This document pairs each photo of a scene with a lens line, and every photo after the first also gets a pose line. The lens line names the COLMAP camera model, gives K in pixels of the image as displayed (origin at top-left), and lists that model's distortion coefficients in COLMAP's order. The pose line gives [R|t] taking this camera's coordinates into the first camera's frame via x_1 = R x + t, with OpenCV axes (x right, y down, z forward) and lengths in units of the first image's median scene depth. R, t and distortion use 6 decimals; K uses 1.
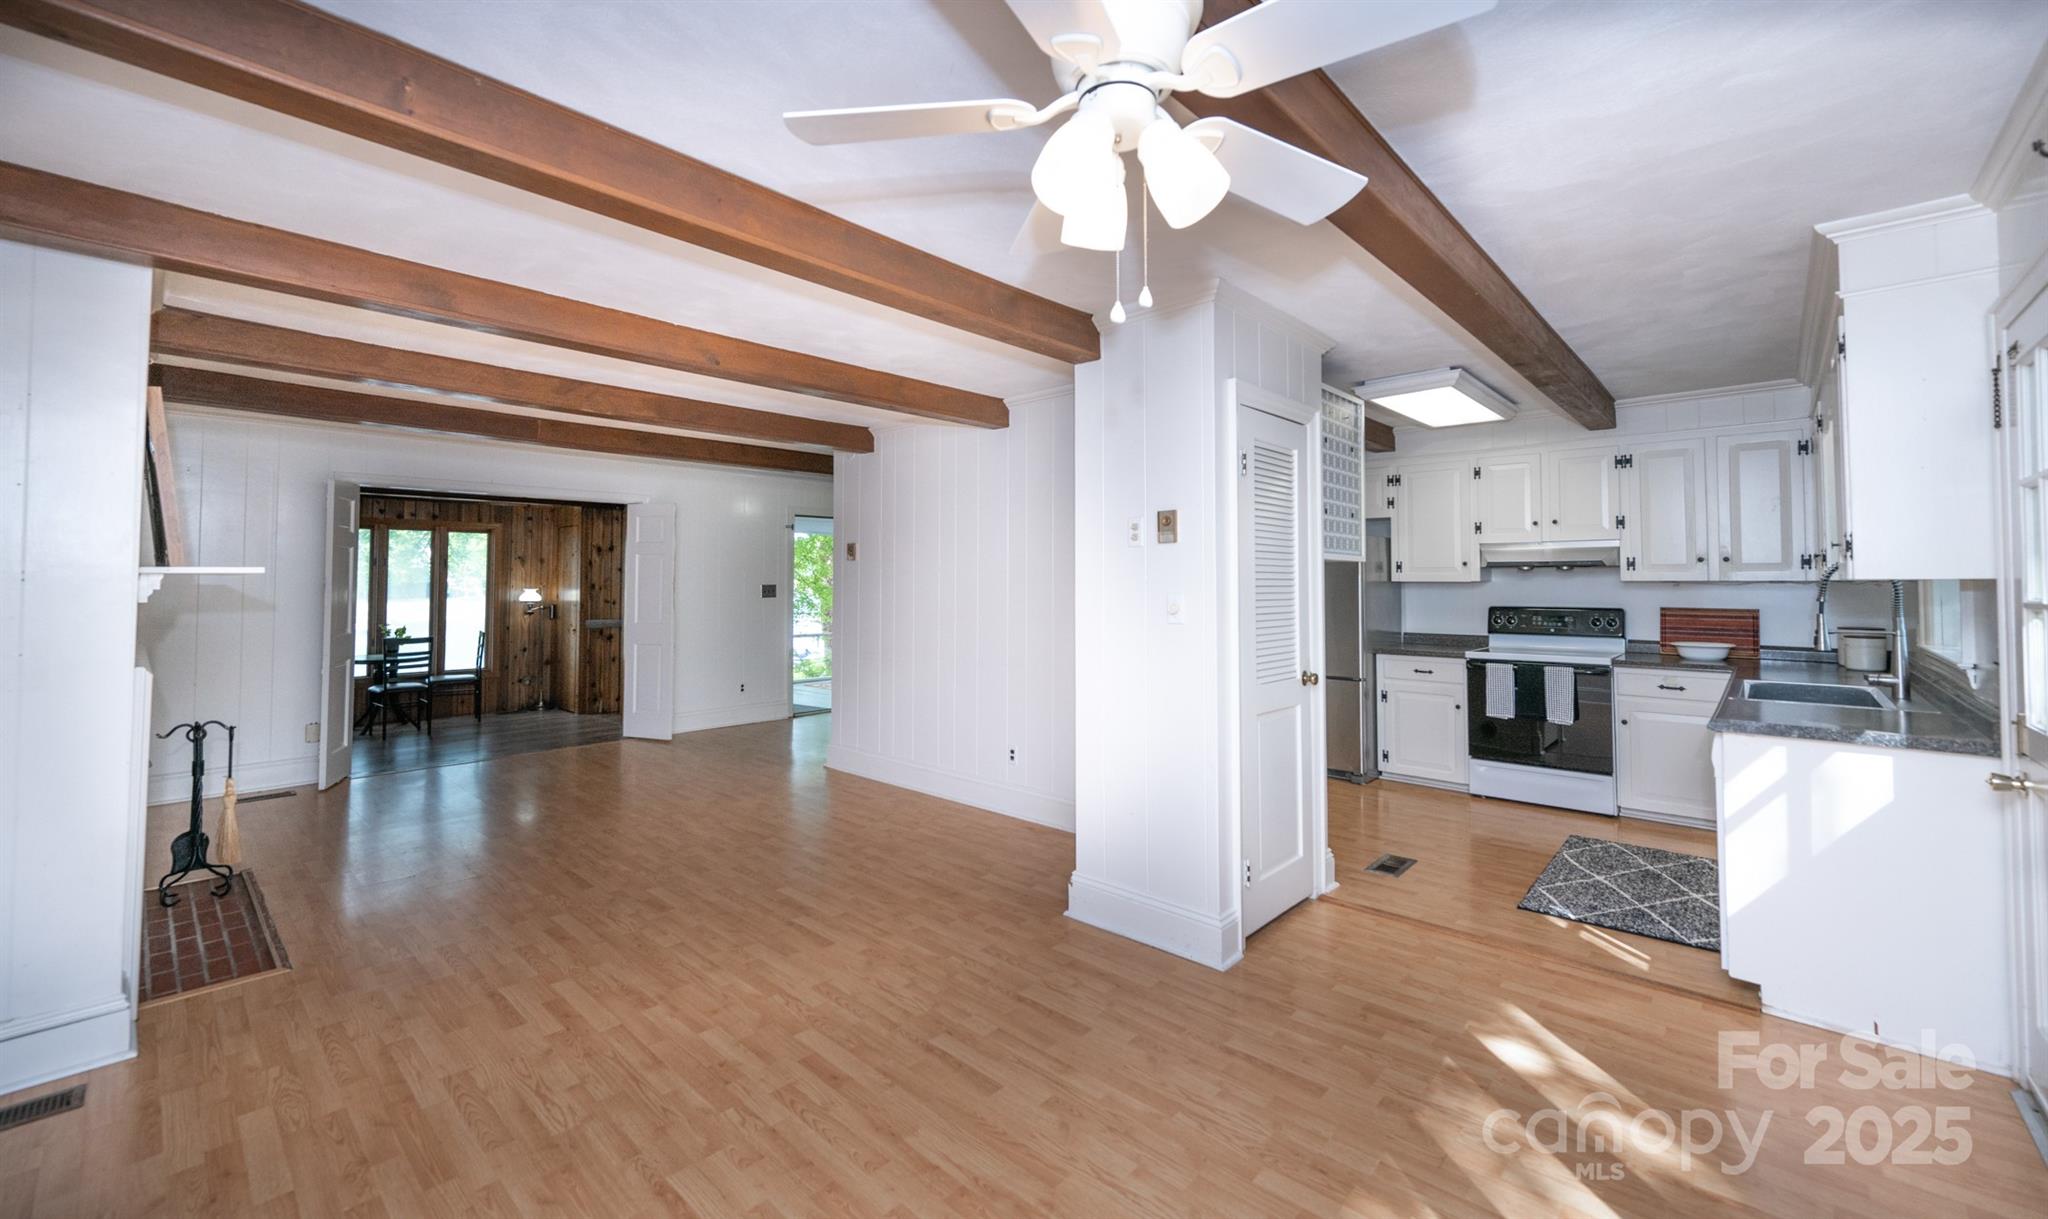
lens RADIAL K [[826.1, 0, 1018.1], [0, 826.1, 552.2], [0, 0, 1]] dist [-0.000729, -0.000148]
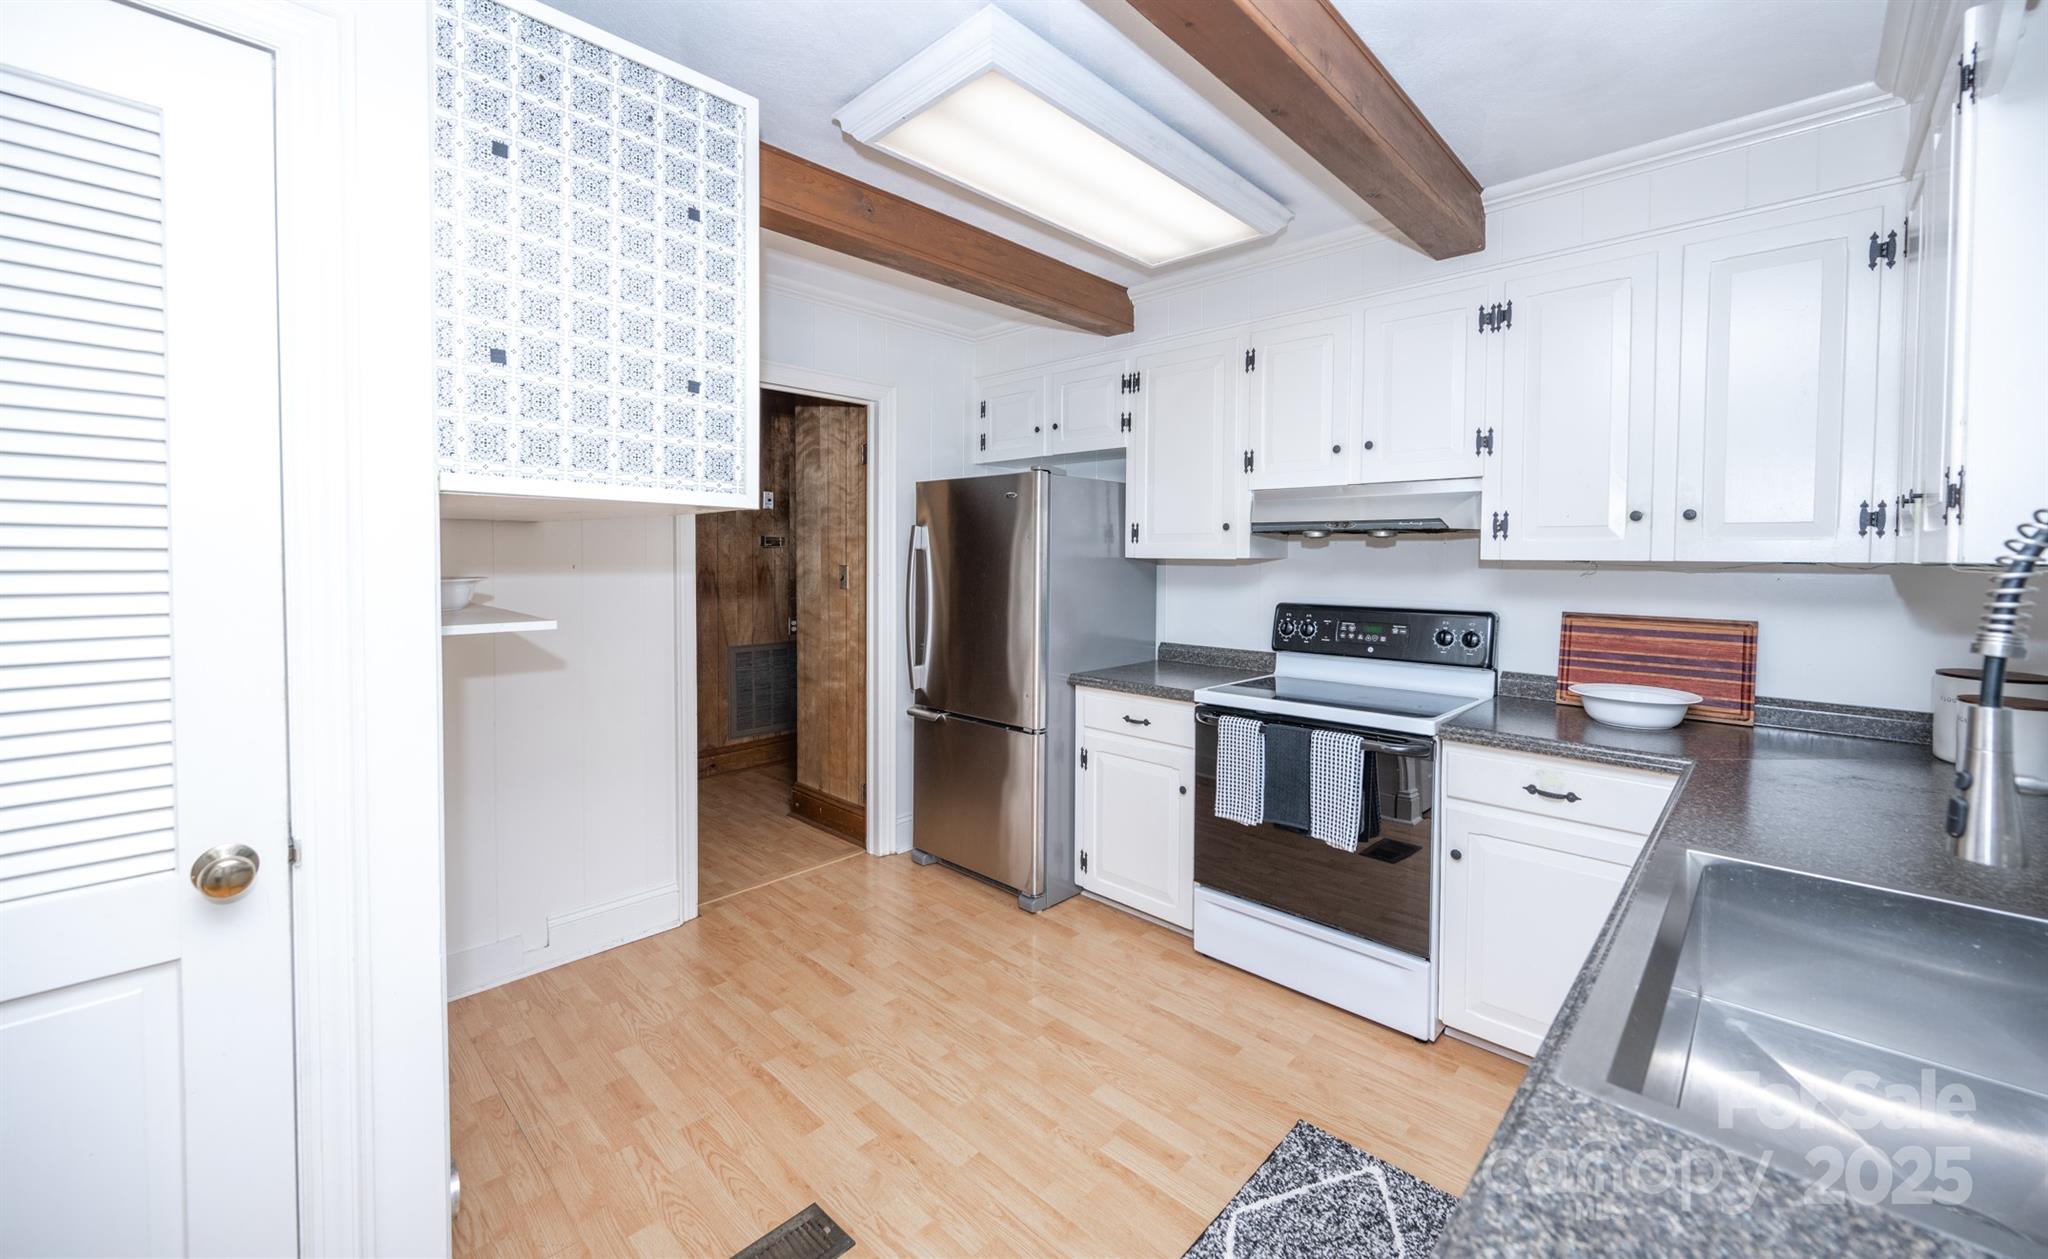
lens RADIAL K [[821.5, 0, 1003.0], [0, 821.5, 571.0], [0, 0, 1]] dist [-0.003050, -0.000421]
pose [[0.999534, 0.009083, -0.029130, 0.459518], [-0.007506, 0.998522, 0.053820, 0.017183], [0.029576, -0.053577, 0.998126, 0.499613]]
